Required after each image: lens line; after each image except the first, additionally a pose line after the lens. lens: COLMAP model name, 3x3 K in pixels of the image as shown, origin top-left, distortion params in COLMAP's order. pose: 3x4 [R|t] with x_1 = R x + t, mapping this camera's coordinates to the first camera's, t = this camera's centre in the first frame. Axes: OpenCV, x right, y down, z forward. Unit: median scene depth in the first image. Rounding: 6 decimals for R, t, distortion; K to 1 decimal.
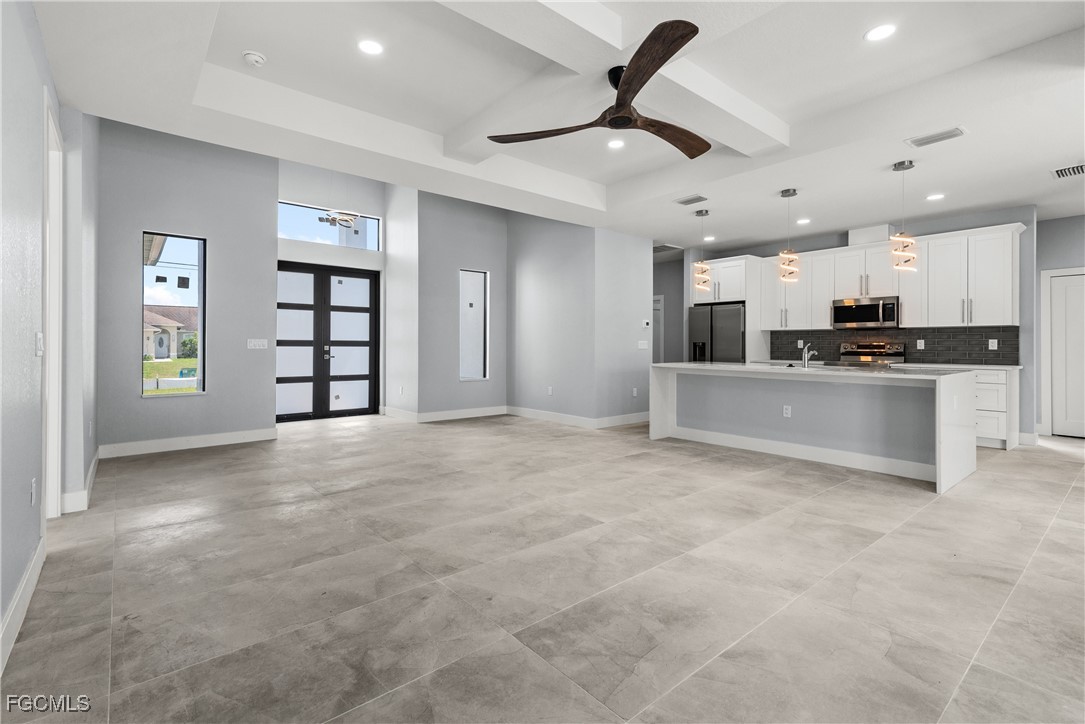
lens RADIAL K [[499.3, 0, 548.1], [0, 499.3, 343.7], [0, 0, 1]] dist [0.023412, -0.000300]
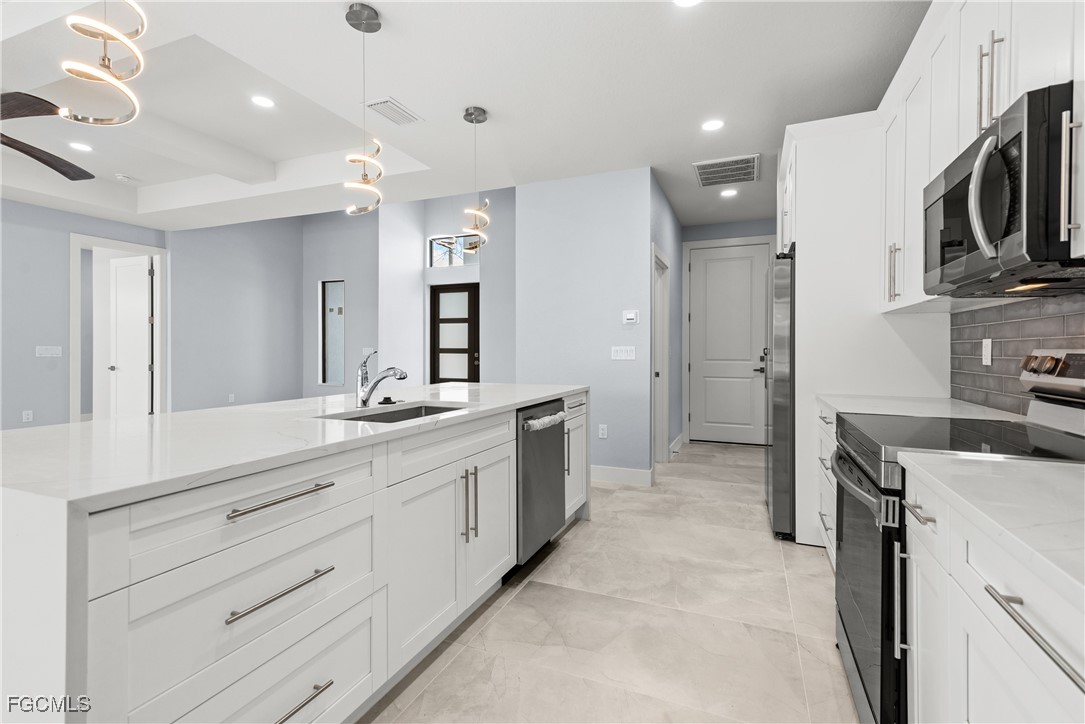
lens RADIAL K [[494.1, 0, 545.7], [0, 494.1, 346.9], [0, 0, 1]] dist [0.024171, -0.000600]
pose [[0.454008, -0.007691, -0.890965, 1.421034], [-0.000211, 0.999962, -0.008739, 0.000189], [0.890998, 0.004155, 0.453989, 1.400453]]
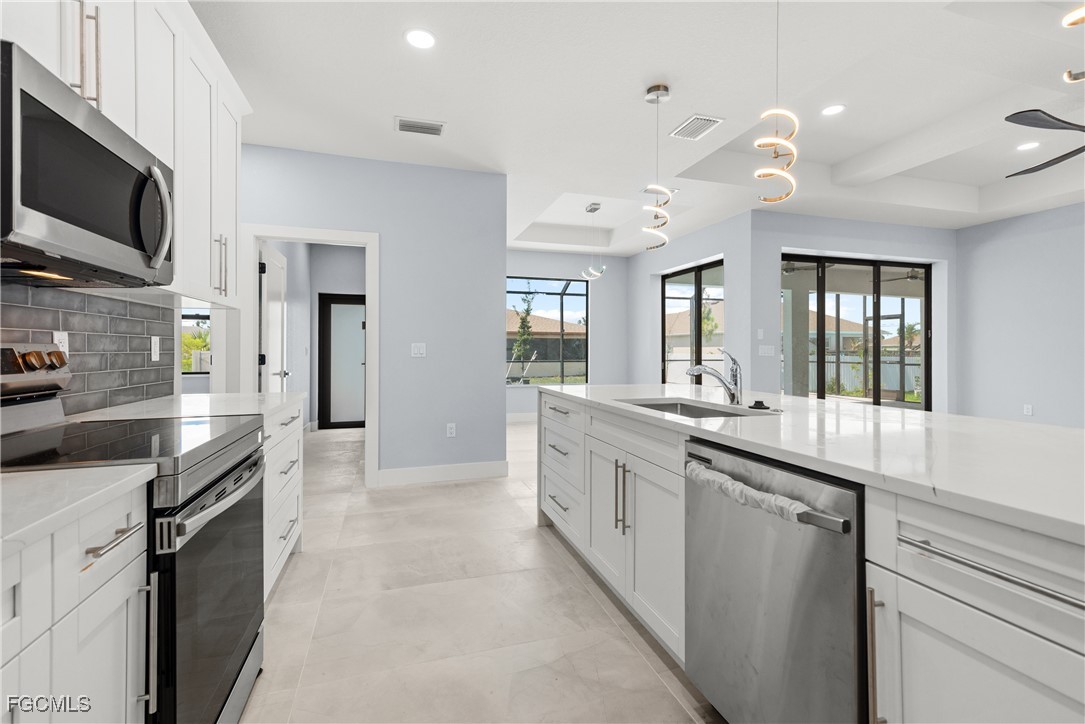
lens RADIAL K [[491.1, 0, 544.1], [0, 491.1, 348.4], [0, 0, 1]] dist [0.014240, -0.000659]
pose [[-0.920483, -0.001579, 0.390778, 0.737931], [-0.002032, 0.999998, -0.000748, 0.001766], [-0.390776, -0.001483, -0.920484, 2.142883]]
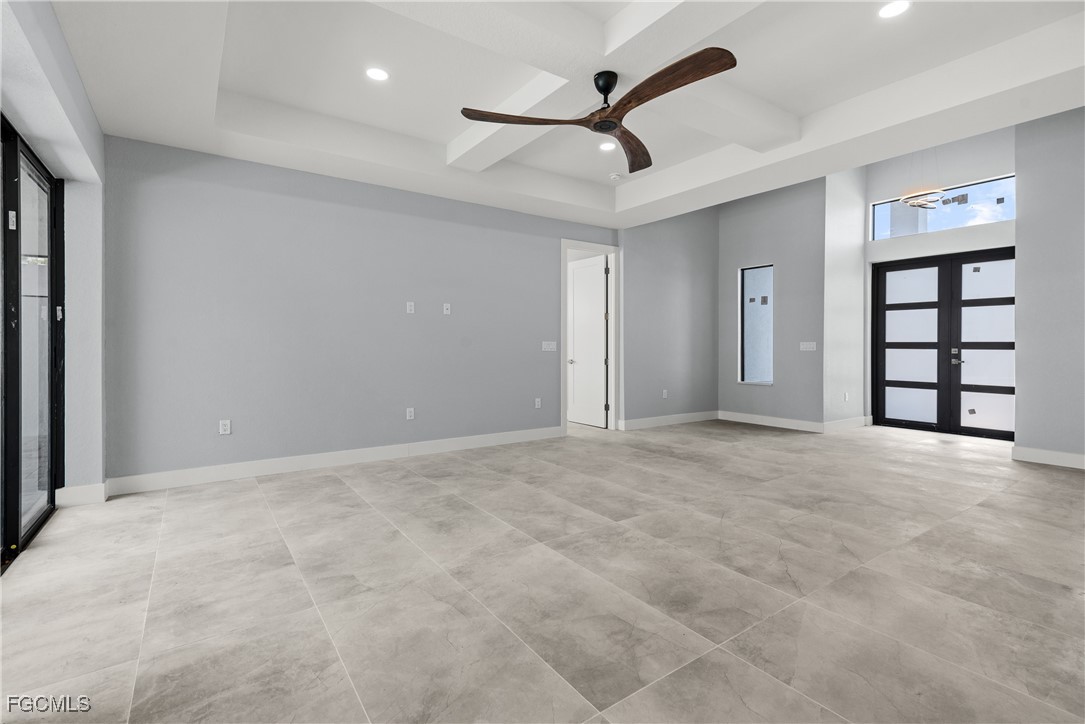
lens RADIAL K [[499.3, 0, 548.1], [0, 499.3, 343.7], [0, 0, 1]] dist [0.023412, -0.000300]
pose [[-0.086739, -0.006756, -0.996208, 1.043773], [0.000310, 0.999977, -0.006809, 0.004060], [0.996231, -0.000899, -0.086735, 0.872445]]
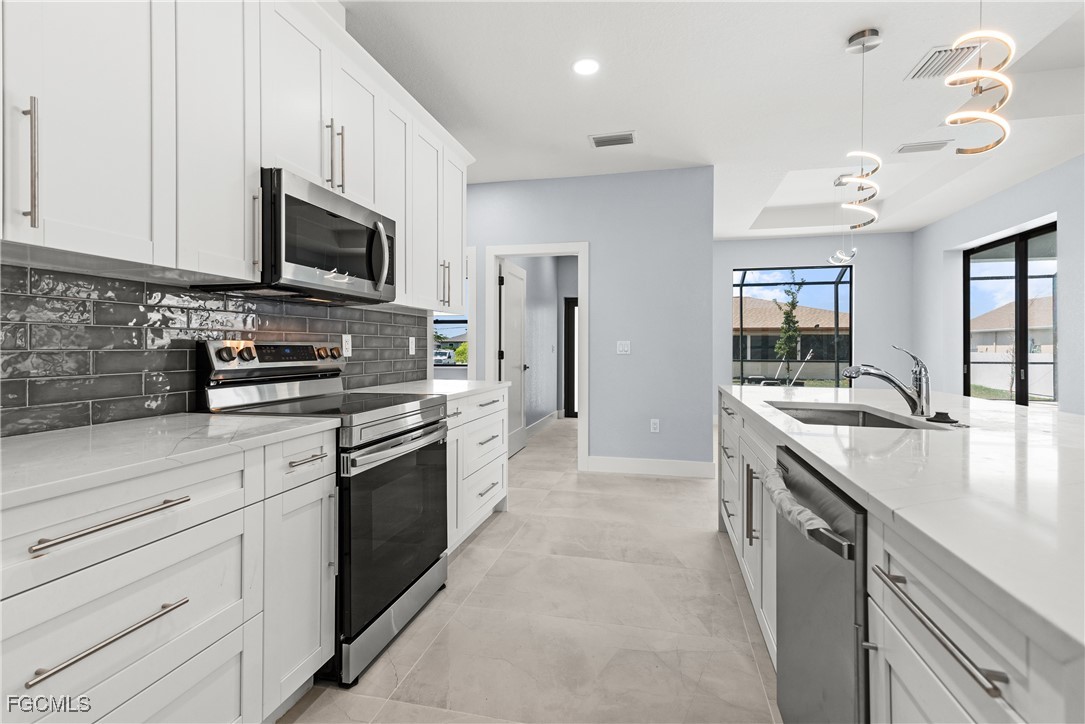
lens RADIAL K [[494.1, 0, 545.7], [0, 494.1, 346.9], [0, 0, 1]] dist [0.024171, -0.000600]
pose [[-0.592569, -0.003063, 0.805514, 0.575961], [-0.002895, 0.999994, 0.001673, 0.002450], [-0.805514, -0.001341, -0.592575, 2.080995]]
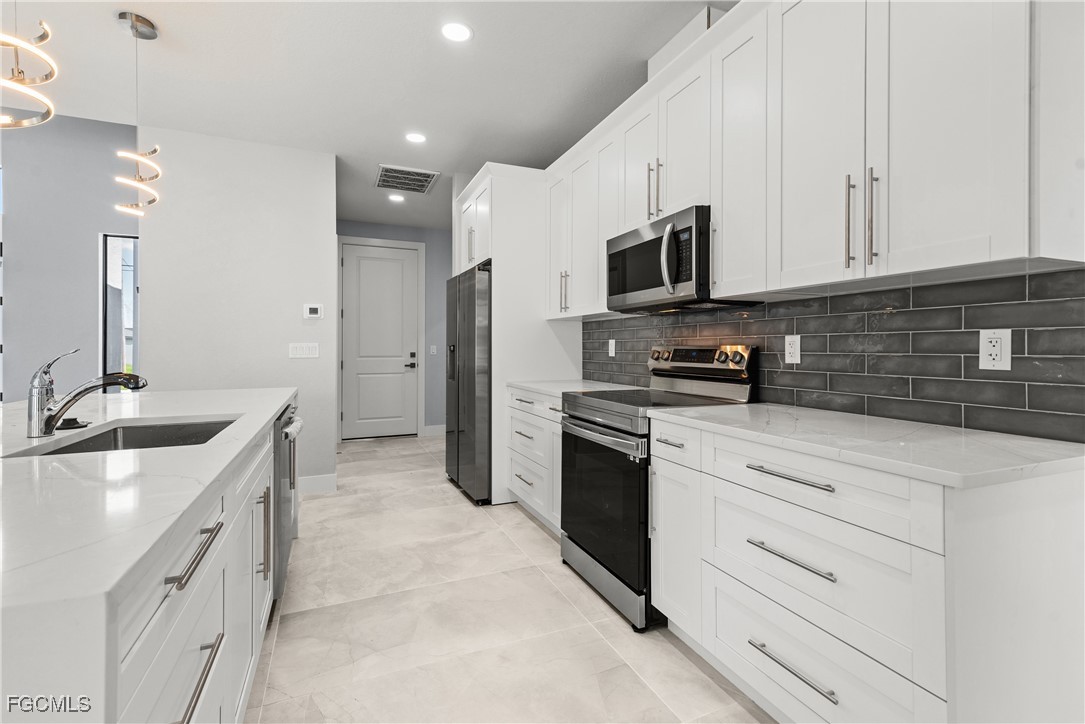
lens RADIAL K [[499.3, 0, 548.1], [0, 499.3, 343.7], [0, 0, 1]] dist [0.023412, -0.000300]
pose [[0.956590, -0.004954, -0.291395, 1.271744], [0.002539, 0.999959, -0.008668, 0.000499], [0.291426, 0.007552, 0.956563, 1.203249]]
